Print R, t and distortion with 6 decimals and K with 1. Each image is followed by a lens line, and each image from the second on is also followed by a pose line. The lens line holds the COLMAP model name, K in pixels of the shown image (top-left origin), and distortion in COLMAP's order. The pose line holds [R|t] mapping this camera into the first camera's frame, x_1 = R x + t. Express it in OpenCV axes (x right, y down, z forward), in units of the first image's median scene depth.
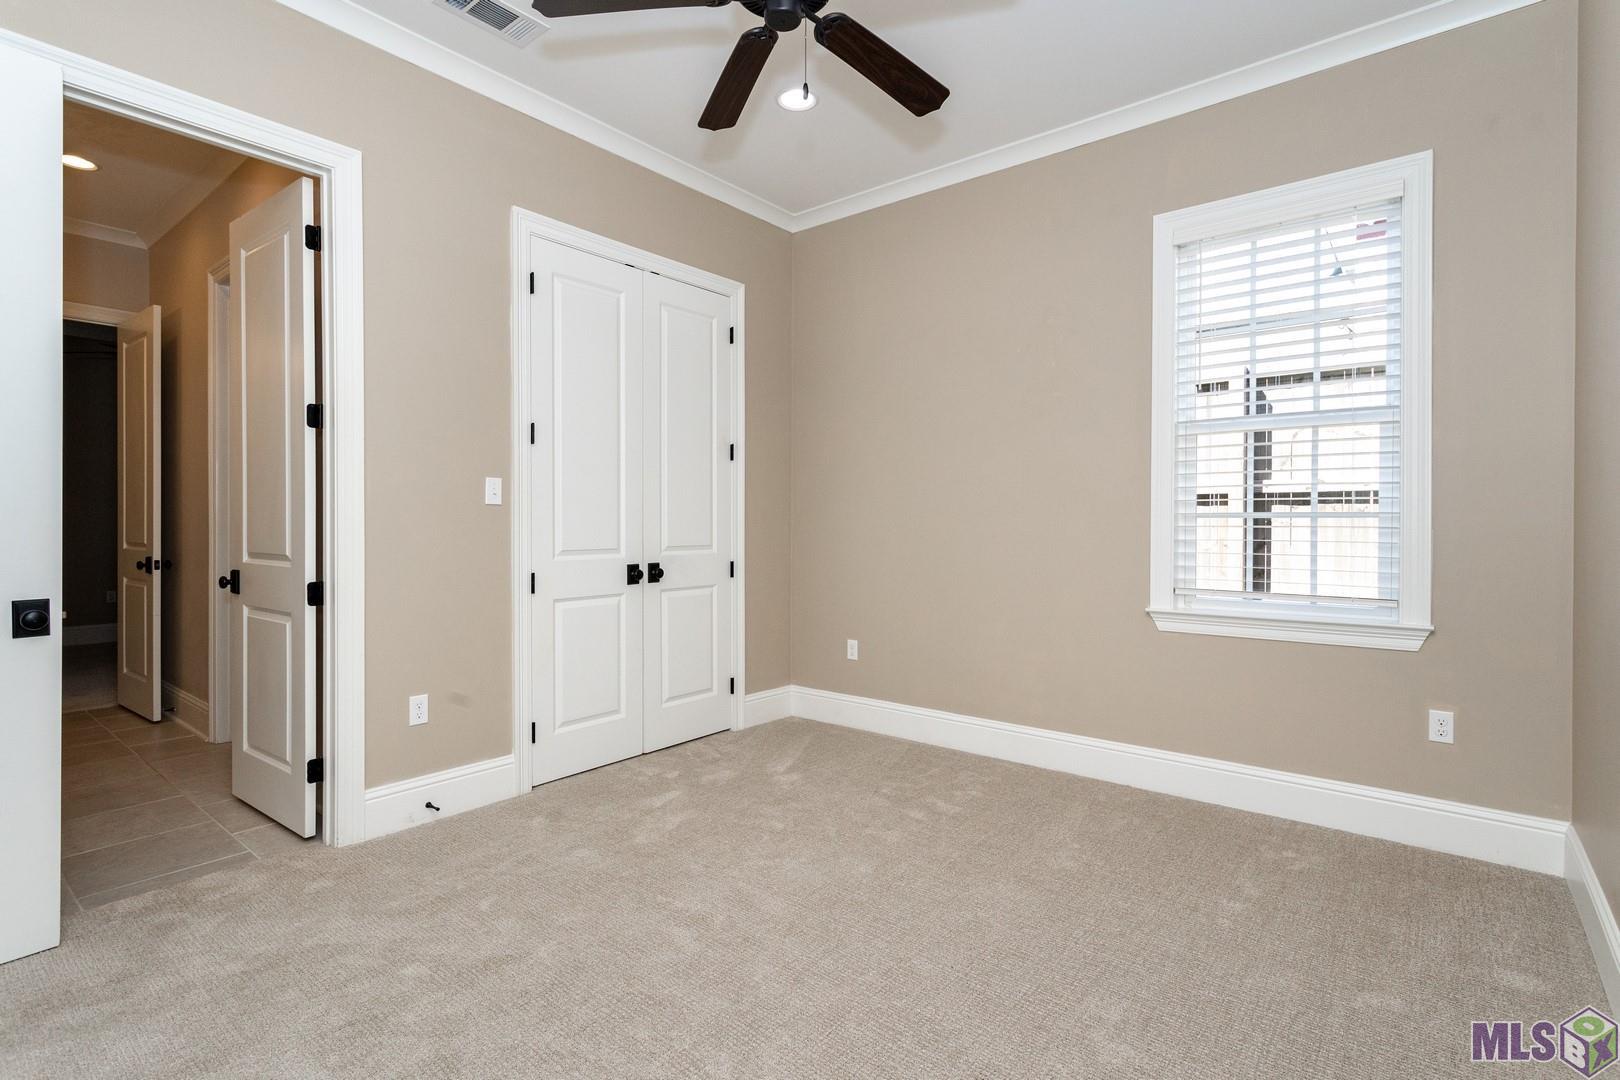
lens RADIAL K [[769.2, 0, 818.2], [0, 769.2, 531.0], [0, 0, 1]] dist [-0.005899, 0.003992]
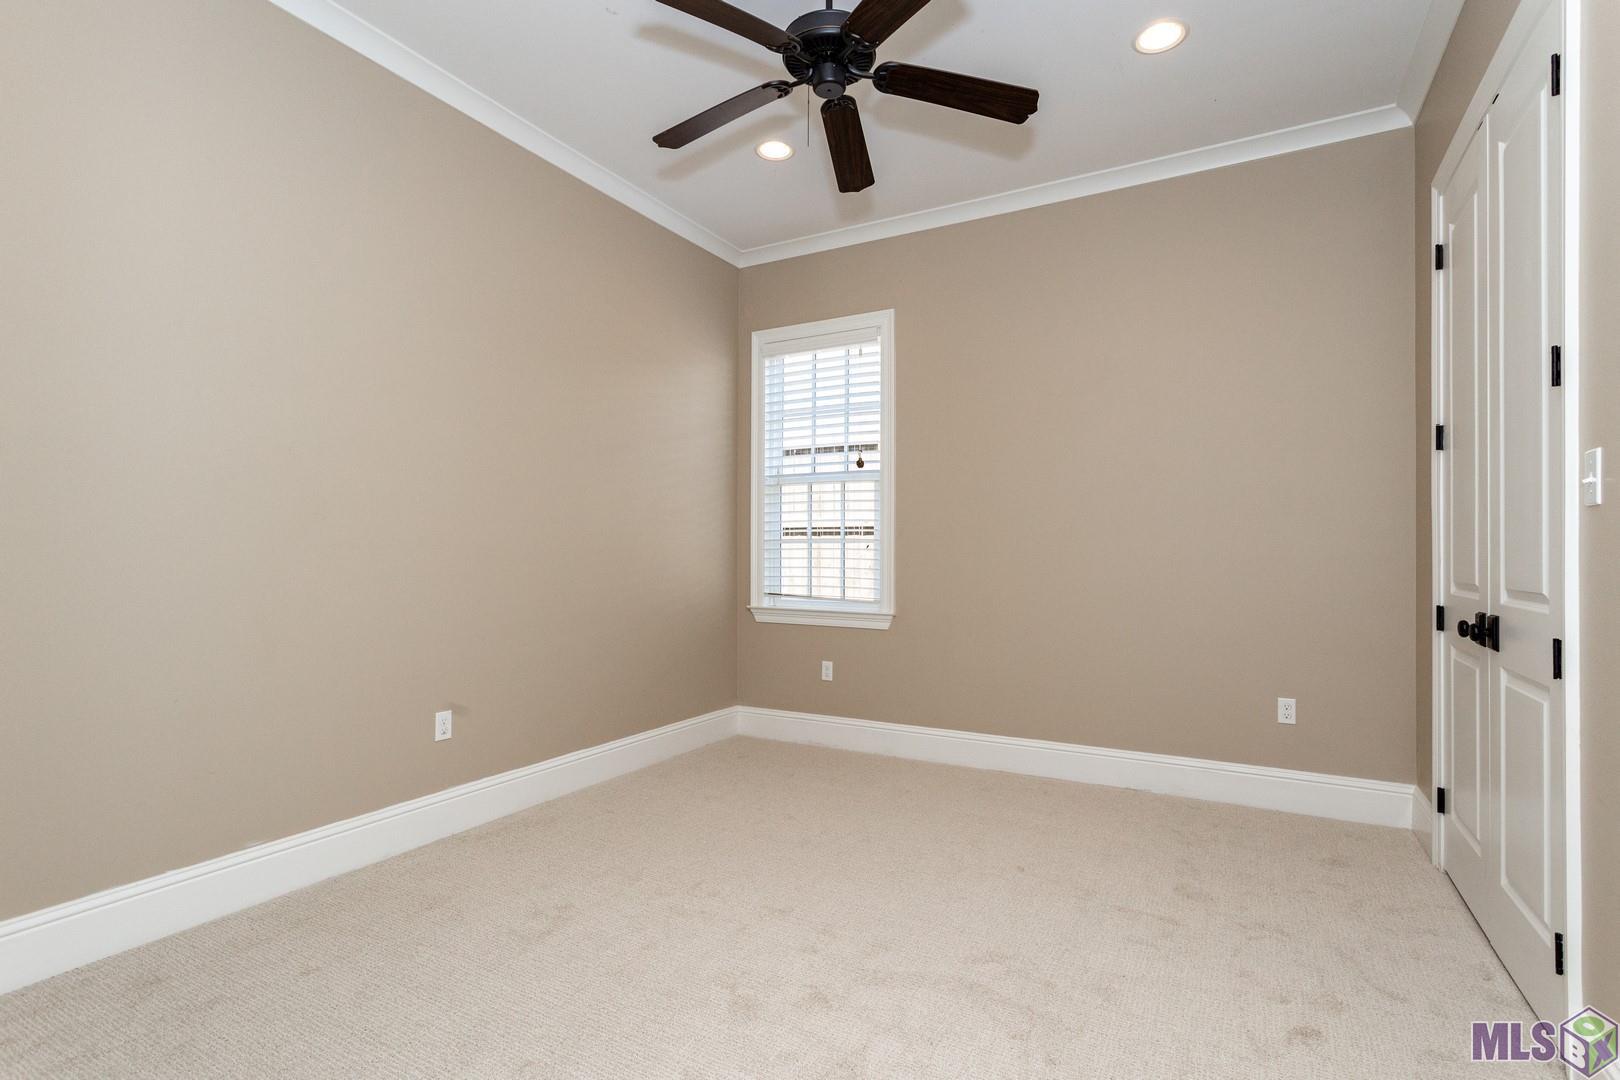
lens RADIAL K [[769.2, 0, 812.6], [0, 769.2, 549.1], [0, 0, 1]] dist [-0.005899, 0.003992]
pose [[0.990067, 0.007499, 0.140393, 0.375959], [-0.005496, 0.999878, -0.014652, 0.016841], [-0.140486, 0.013735, 0.989987, -0.464598]]
